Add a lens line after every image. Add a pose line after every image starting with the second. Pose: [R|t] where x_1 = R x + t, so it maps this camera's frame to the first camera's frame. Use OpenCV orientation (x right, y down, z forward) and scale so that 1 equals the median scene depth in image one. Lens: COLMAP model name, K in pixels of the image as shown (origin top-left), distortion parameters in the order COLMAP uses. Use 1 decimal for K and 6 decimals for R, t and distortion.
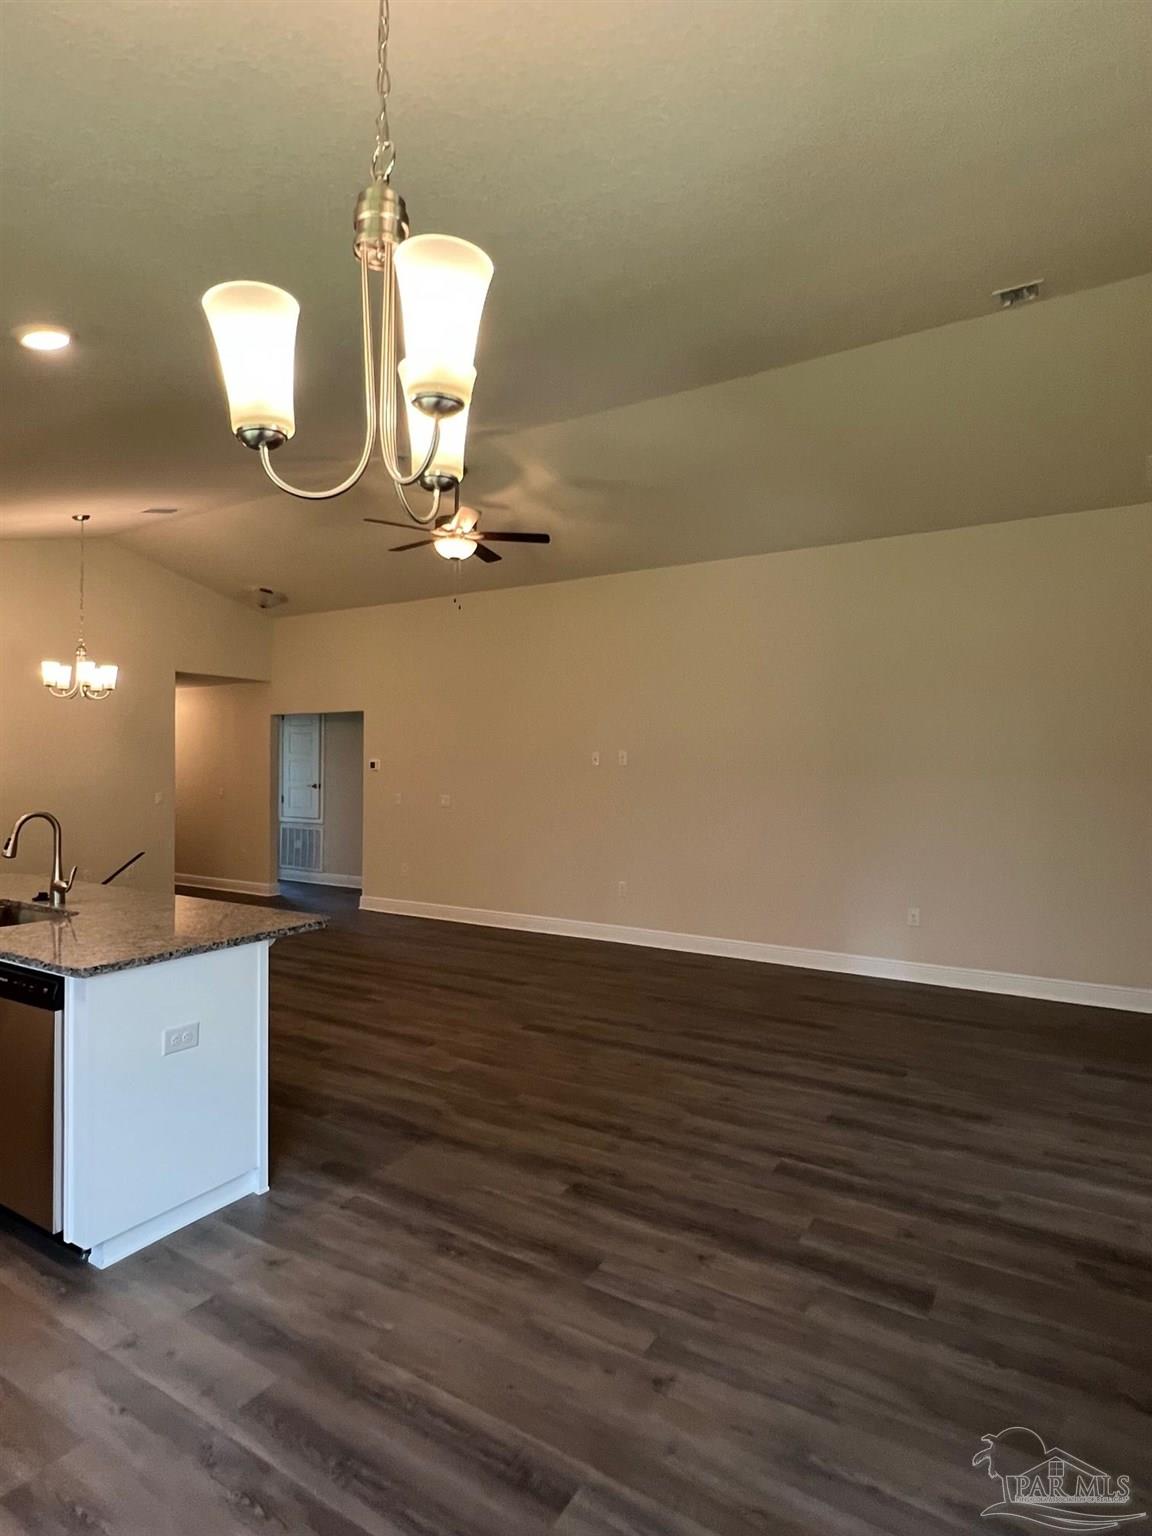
lens RADIAL K [[858.3, 0, 563.4], [0, 858.3, 764.2], [0, 0, 1]] dist [0.009618, 0.001614]
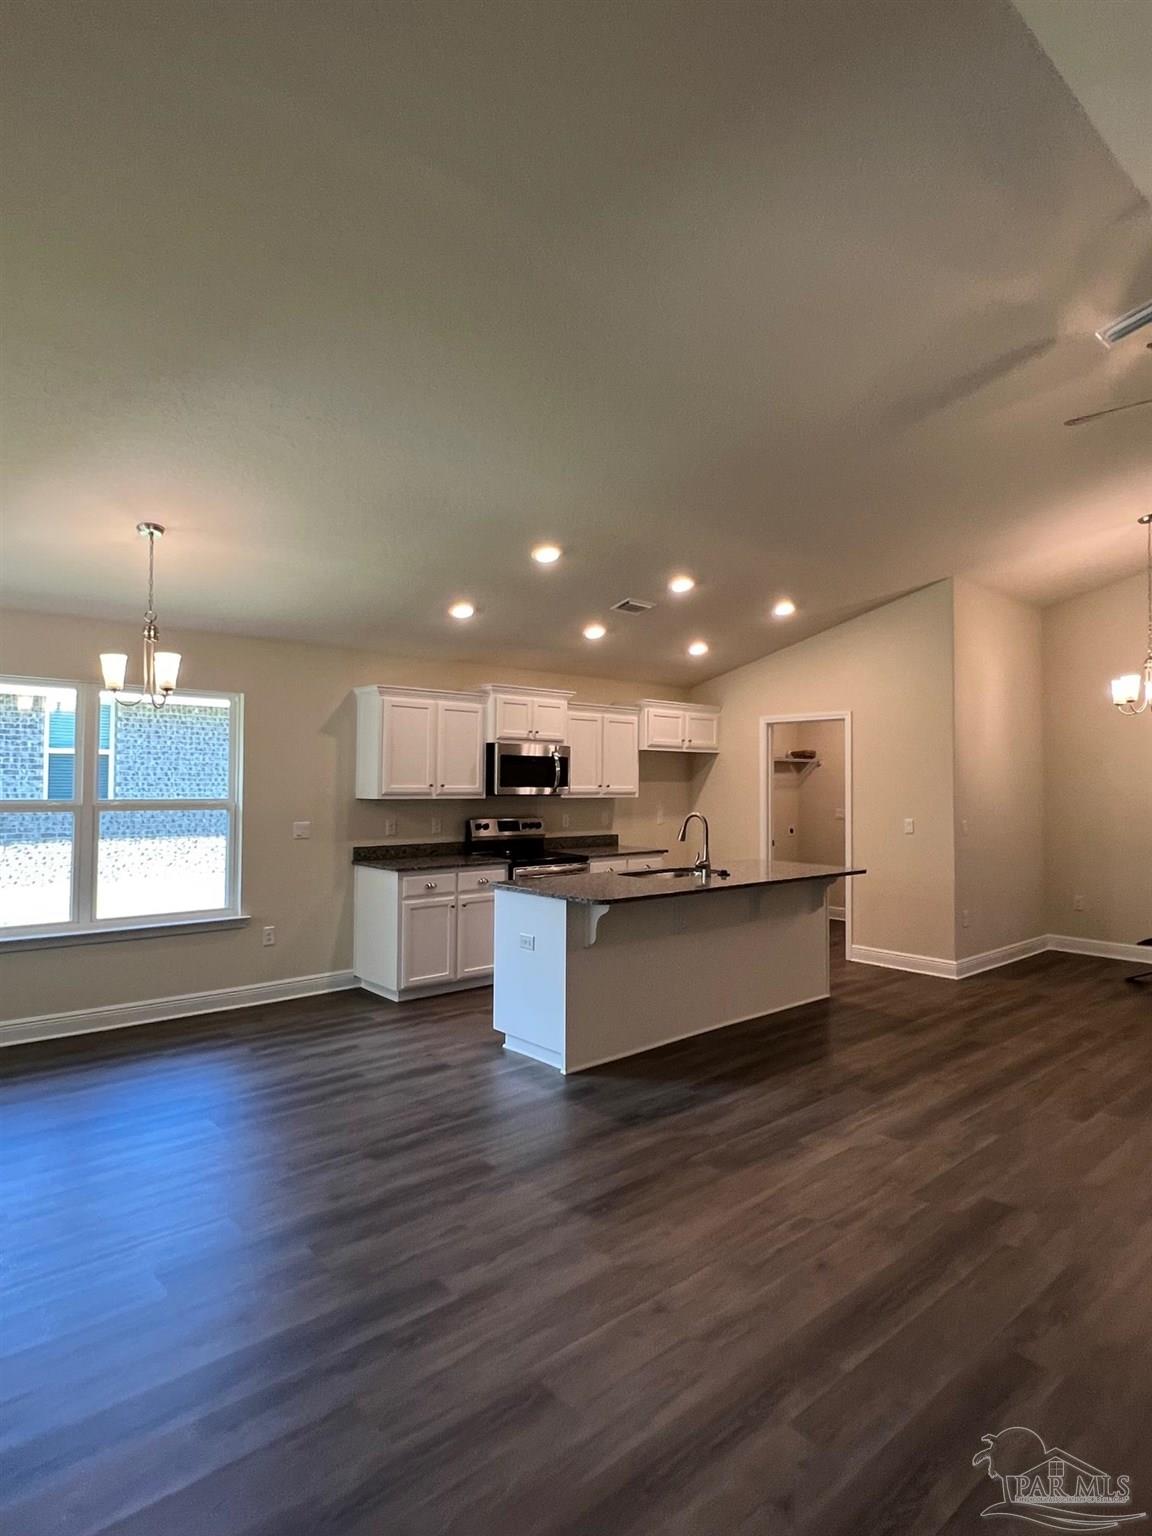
lens RADIAL K [[858.3, 0, 573.0], [0, 858.3, 754.2], [0, 0, 1]] dist [0.009618, 0.001614]
pose [[-0.288883, -0.034159, -0.956755, 0.921292], [-0.004878, 0.999403, -0.034208, 0.004204], [0.957352, -0.005215, -0.288877, 1.250681]]
